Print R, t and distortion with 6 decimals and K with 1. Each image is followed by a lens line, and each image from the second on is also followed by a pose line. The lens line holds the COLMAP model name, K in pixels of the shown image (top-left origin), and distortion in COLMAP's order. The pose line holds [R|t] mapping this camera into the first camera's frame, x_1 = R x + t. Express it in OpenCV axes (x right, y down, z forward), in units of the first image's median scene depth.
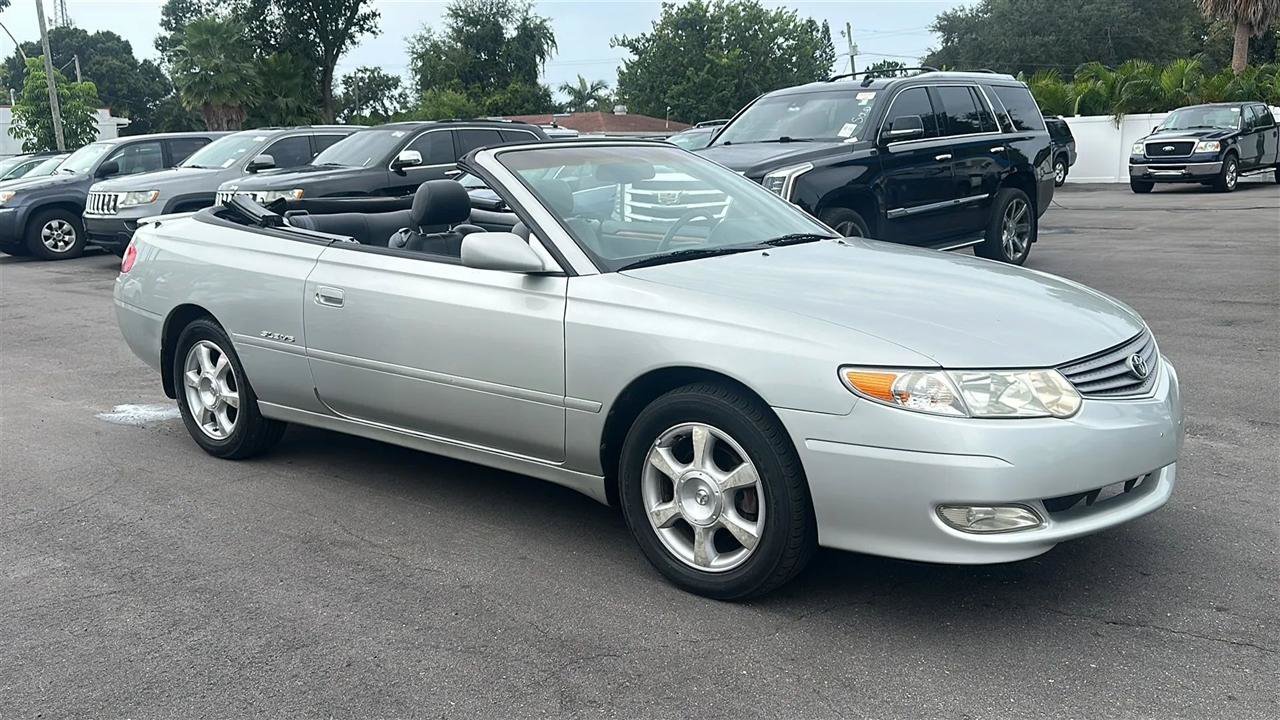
lens RADIAL K [[1090.8, 0, 642.2], [0, 1090.8, 365.7], [0, 0, 1]] dist [0.133511, -0.237696]
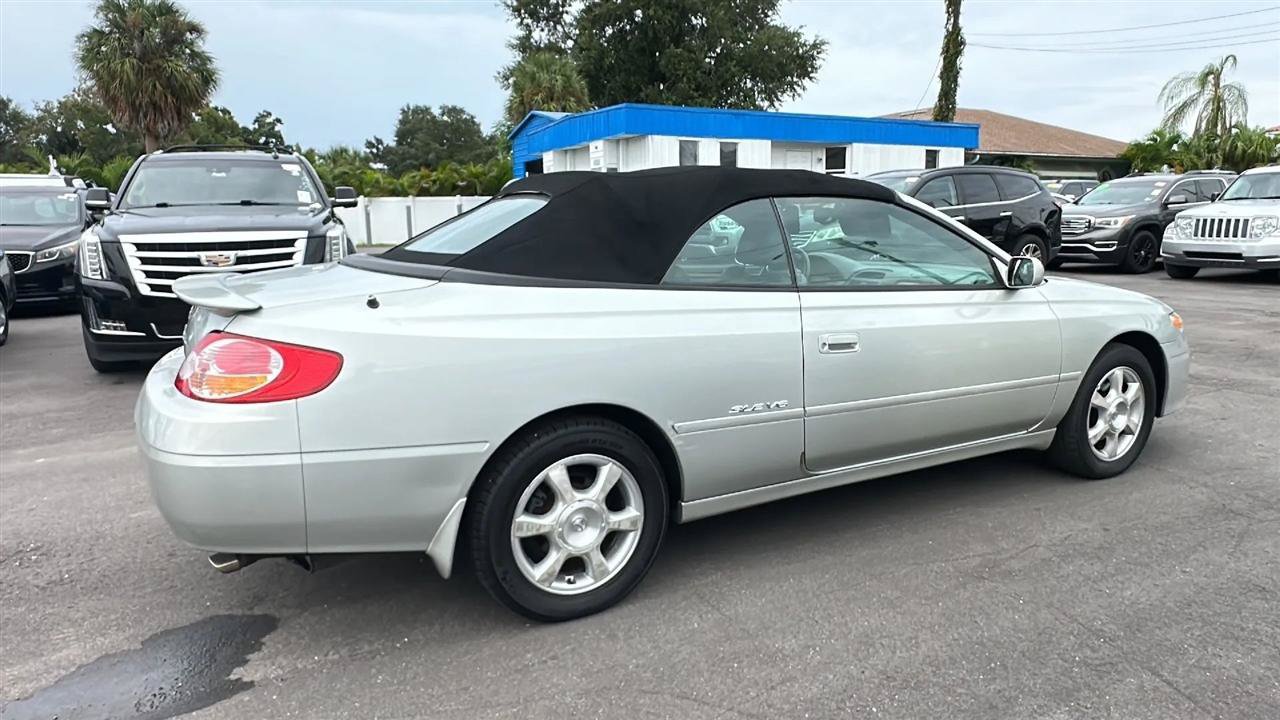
lens RADIAL K [[787.9, 0, 639.0], [0, 787.9, 355.7], [0, 0, 1]] dist [-0.006484, 0.001086]
pose [[0.388305, -0.143713, 0.910256, -0.359828], [0.177441, 0.980941, 0.079179, -0.050945], [-0.904286, 0.130771, 0.406405, 0.334697]]
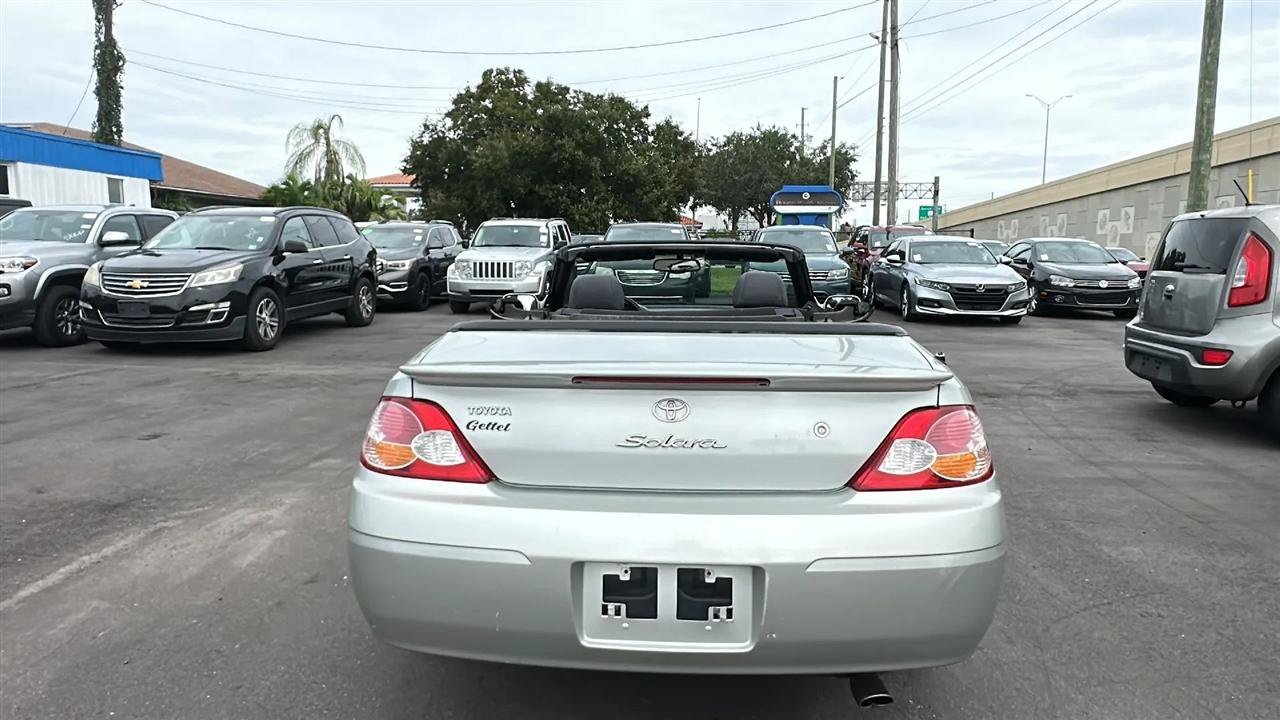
lens RADIAL K [[848.6, 0, 639.0], [0, 848.6, 357.9], [0, 0, 1]] dist [-0.004814, 0.000675]
pose [[-0.586892, -0.080860, 0.805618, -0.332627], [0.162925, 0.962854, 0.215332, -0.118205], [-0.793104, 0.257631, -0.551917, 0.648229]]
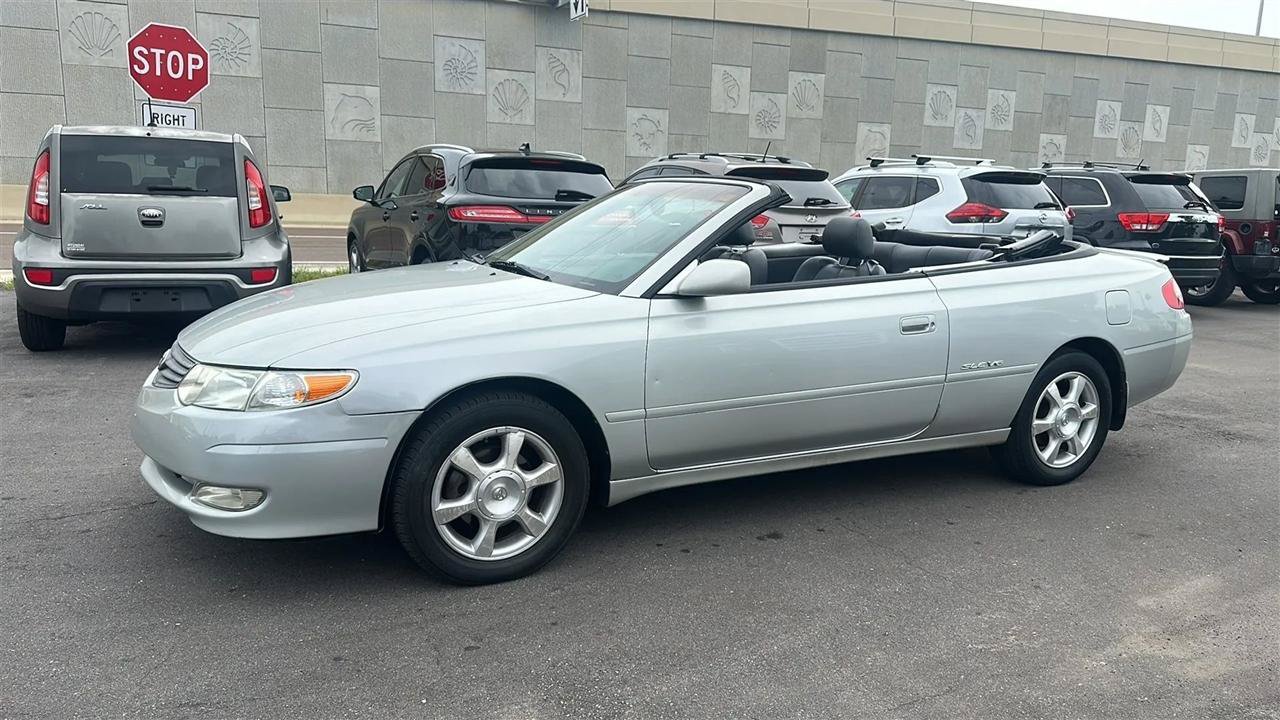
lens RADIAL K [[901.2, 0, 638.5], [0, 901.2, 374.1], [0, 0, 1]] dist [0.103358, -0.160697]
pose [[-0.402458, 0.189243, -0.895664, 0.331083], [-0.190955, 0.939522, 0.284314, -0.106909], [0.895301, 0.285456, -0.341981, 0.527900]]
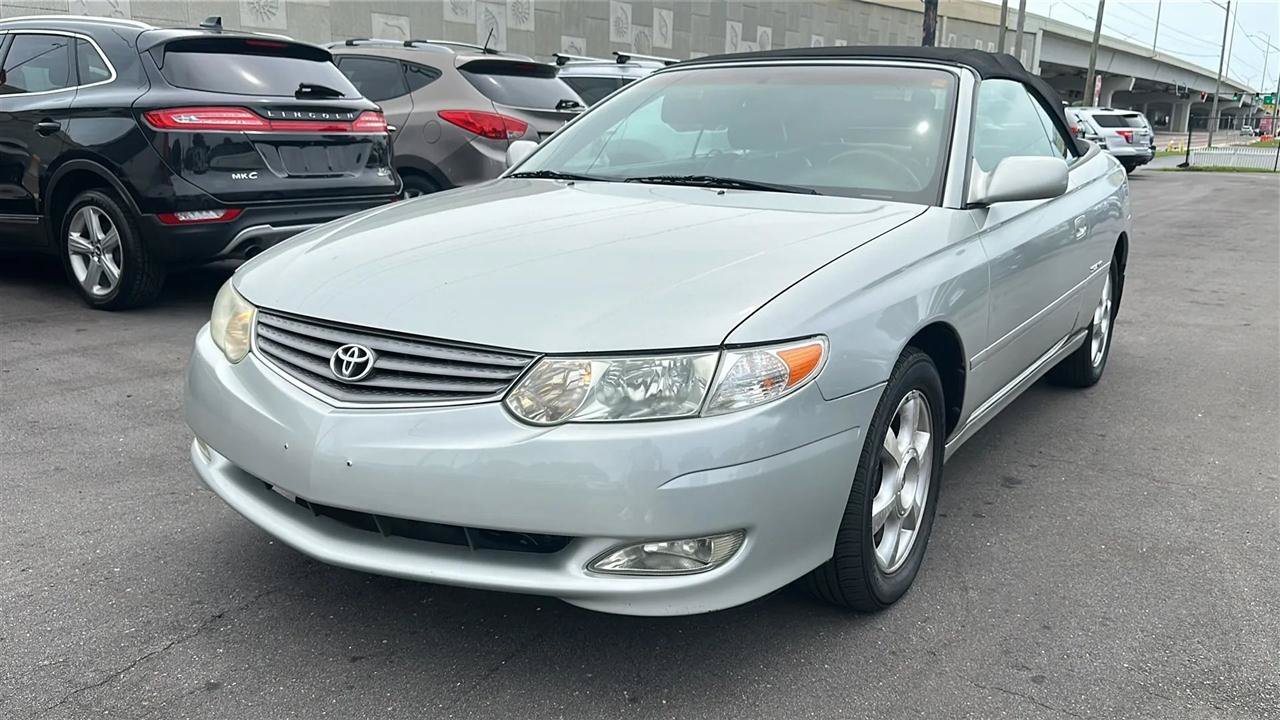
lens RADIAL K [[1046.1, 0, 640.9], [0, 1046.1, 376.8], [0, 0, 1]] dist [0.159436, -0.310455]
pose [[0.118059, 0.259914, -0.958388, 0.325861], [-0.209434, 0.949945, 0.231825, -0.054105], [0.970670, 0.173350, 0.166584, 0.311926]]
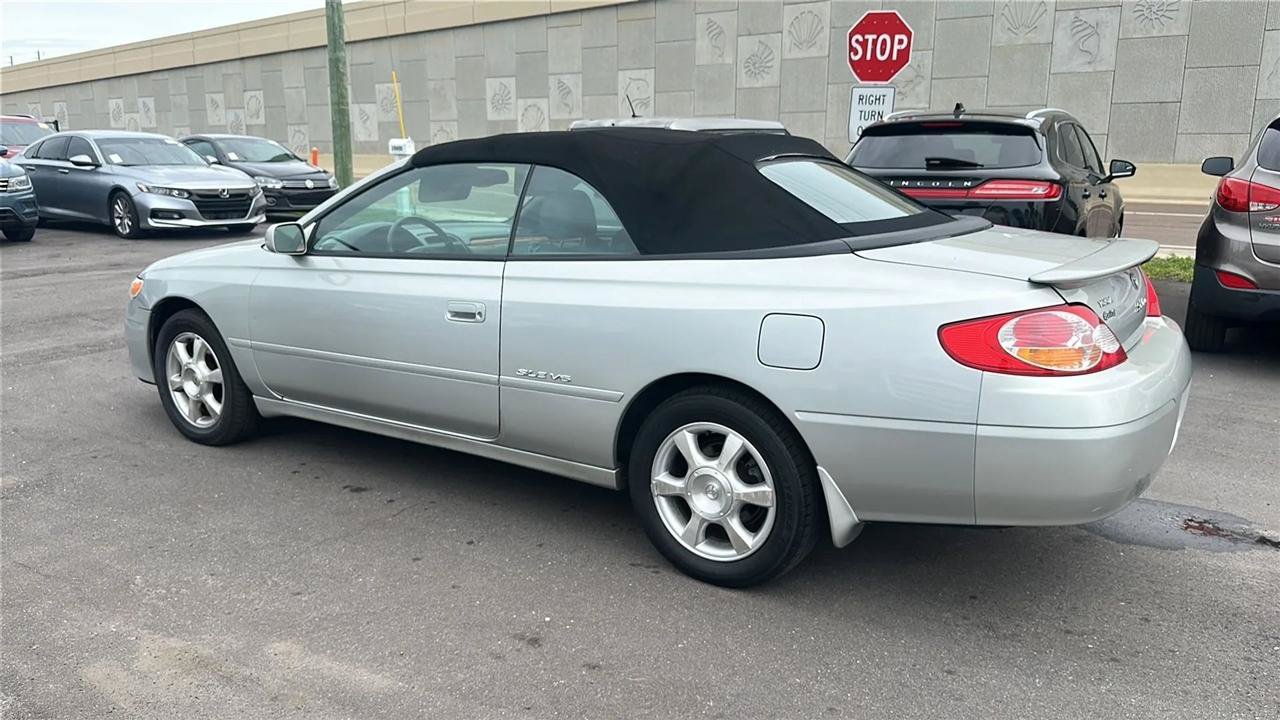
lens RADIAL K [[943.6, 0, 639.8], [0, 943.6, 374.7], [0, 0, 1]] dist [0.082116, -0.132502]
pose [[-0.994757, 0.043673, -0.092475, -0.031460], [0.001803, 0.911582, 0.411114, -0.155750], [0.102253, 0.408792, -0.906881, 0.789033]]
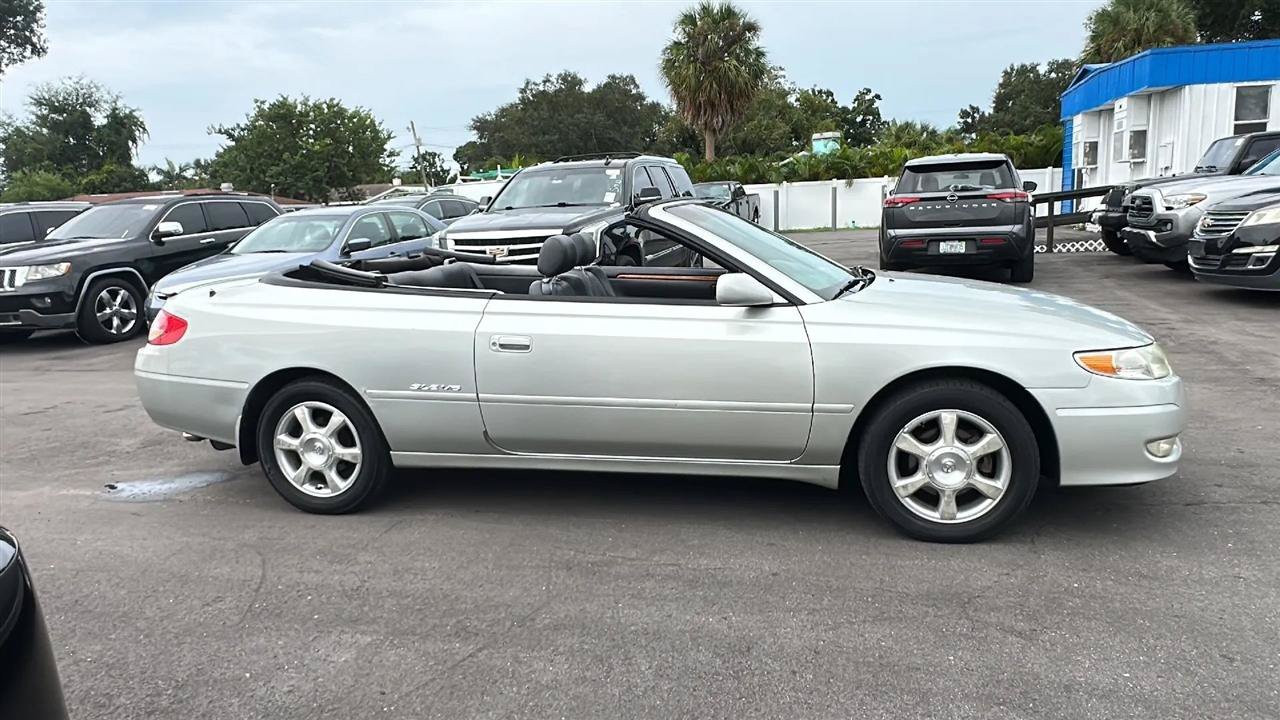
lens RADIAL K [[848.6, 0, 639.0], [0, 848.6, 357.9], [0, 0, 1]] dist [-0.004814, 0.000675]
pose [[0.895264, -0.092045, 0.435924, -0.203316], [0.105245, 0.994427, -0.006170, -0.011720], [-0.432927, 0.051403, 0.899962, 0.072543]]
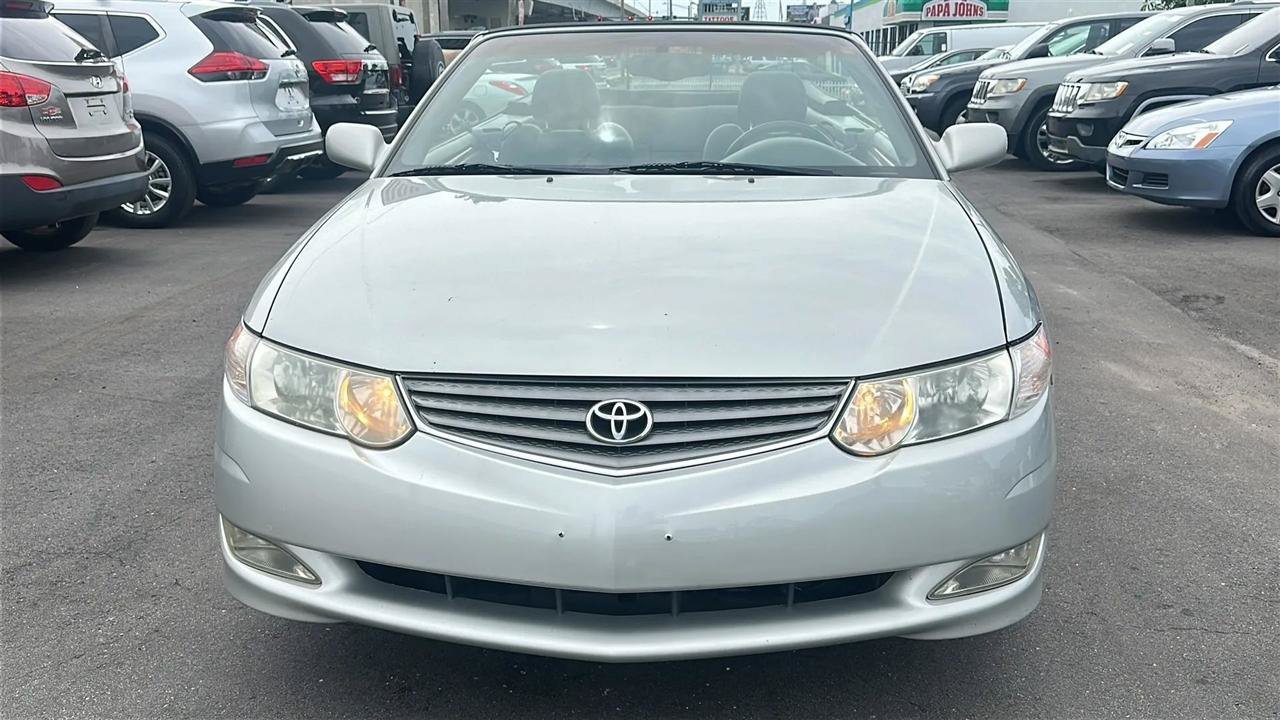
lens RADIAL K [[1277.7, 0, 645.3], [0, 1277.7, 355.7], [0, 0, 1]] dist [0.101016, -0.155356]
pose [[0.589899, 0.206069, -0.780740, 0.287033], [-0.163935, 0.977315, 0.134090, -0.037375], [0.790661, 0.048891, 0.610299, 0.172418]]
